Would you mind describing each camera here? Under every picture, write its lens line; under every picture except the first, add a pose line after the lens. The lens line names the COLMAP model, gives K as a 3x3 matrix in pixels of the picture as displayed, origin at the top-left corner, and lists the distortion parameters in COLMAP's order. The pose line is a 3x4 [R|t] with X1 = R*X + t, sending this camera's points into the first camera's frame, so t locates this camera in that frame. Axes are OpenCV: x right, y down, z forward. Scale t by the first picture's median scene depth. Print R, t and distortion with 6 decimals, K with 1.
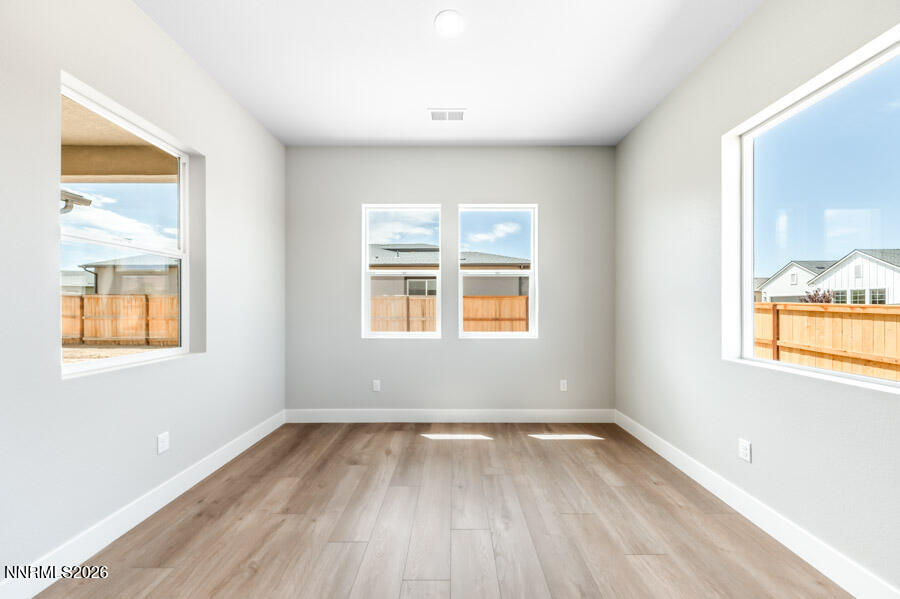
lens RADIAL K [[314.1, 0, 454.6], [0, 314.1, 305.3], [0, 0, 1]] dist [0.008862, -0.002679]
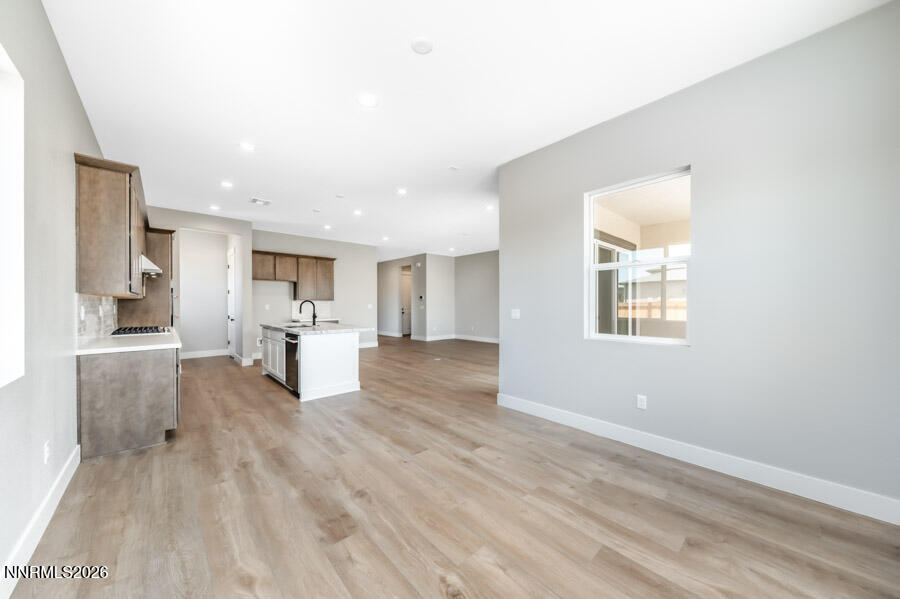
lens RADIAL K [[314.1, 0, 440.6], [0, 314.1, 302.4], [0, 0, 1]] dist [0.008862, -0.002679]
pose [[-0.758667, -0.002471, -0.651474, 0.372498], [0.001882, 0.999980, -0.005985, 0.004595], [0.651476, -0.005767, -0.758647, 0.862058]]
